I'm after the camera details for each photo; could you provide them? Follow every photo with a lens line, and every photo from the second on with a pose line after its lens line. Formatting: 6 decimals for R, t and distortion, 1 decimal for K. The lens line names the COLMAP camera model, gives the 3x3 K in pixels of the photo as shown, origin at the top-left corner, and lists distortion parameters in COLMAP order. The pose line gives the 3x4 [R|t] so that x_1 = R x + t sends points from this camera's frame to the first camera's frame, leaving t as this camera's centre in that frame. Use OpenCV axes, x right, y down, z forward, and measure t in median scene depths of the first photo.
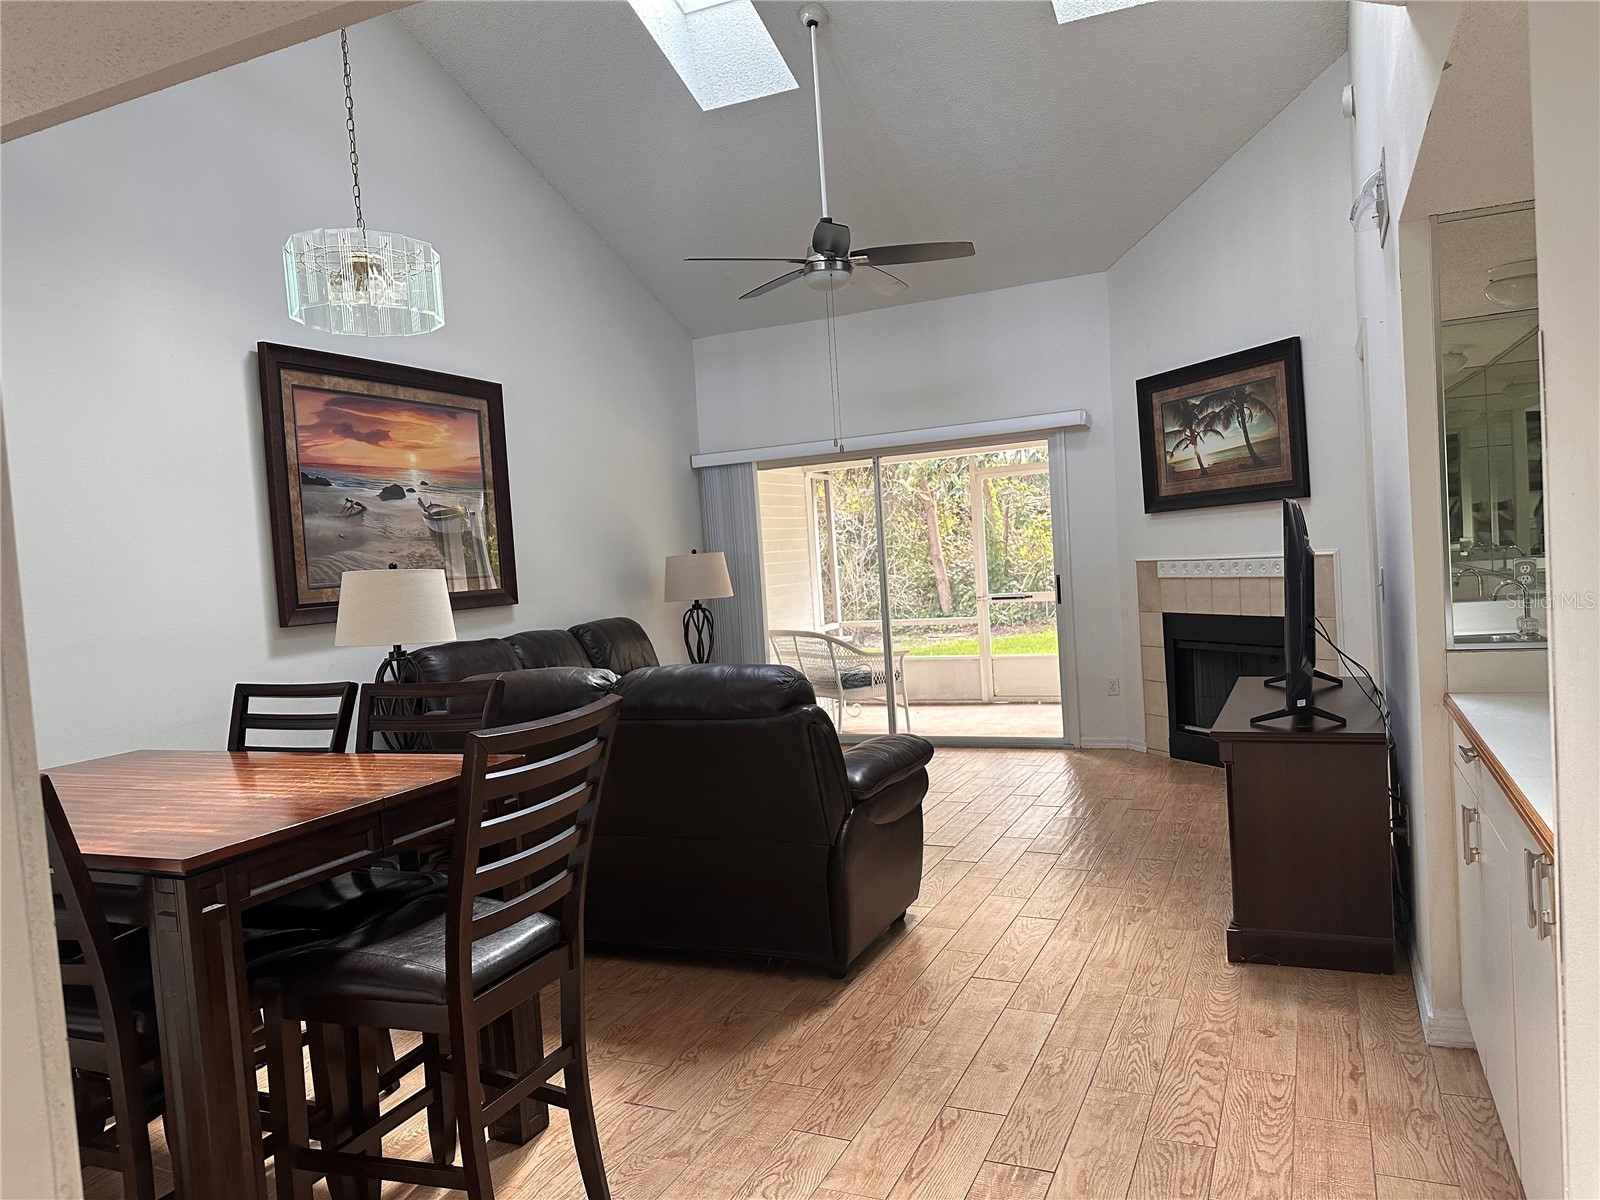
lens RADIAL K [[1126.7, 0, 795.9], [0, 1126.7, 607.8], [0, 0, 1]] dist [0.051350, -0.001816]
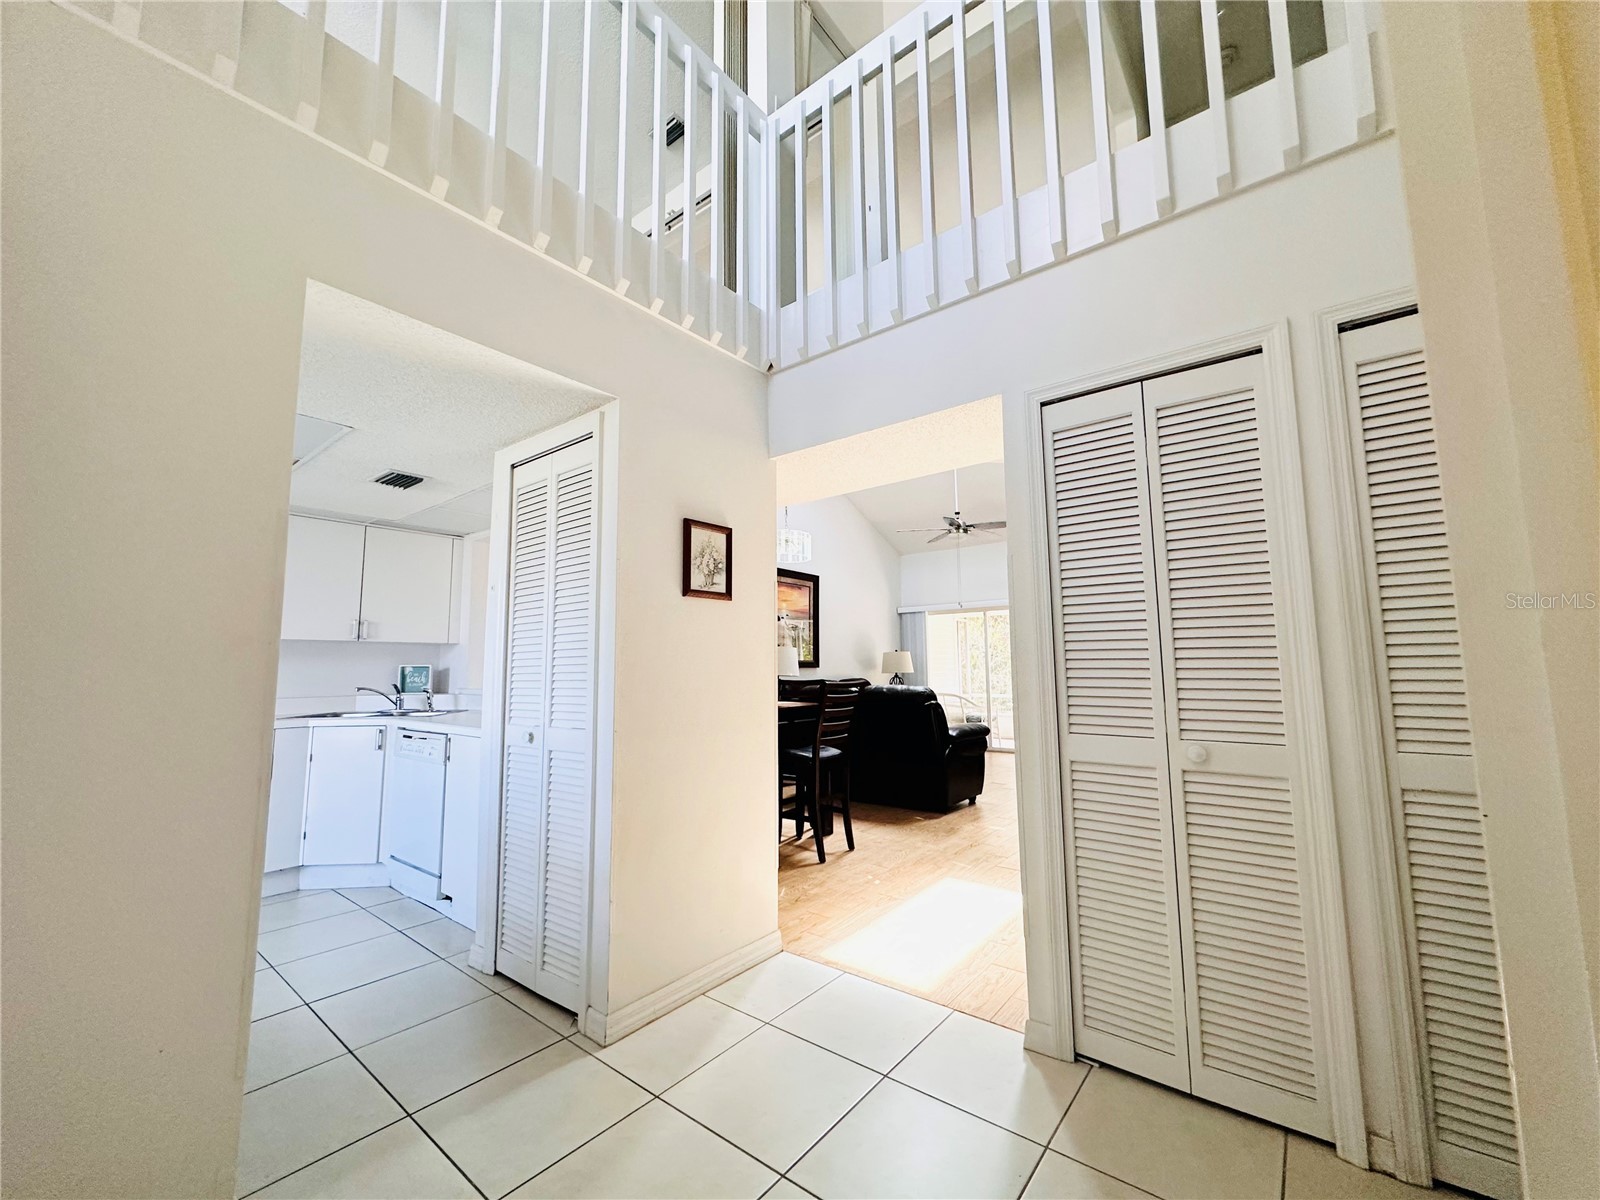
lens RADIAL K [[643.7, 0, 803.3], [0, 643.7, 596.7], [0, 0, 1]] dist [-0.000879, -0.000315]
pose [[0.969957, 0.035987, -0.240600, 0.038540], [-0.071315, 0.987611, -0.139779, 0.041881], [0.232589, 0.152738, 0.960507, -0.323970]]
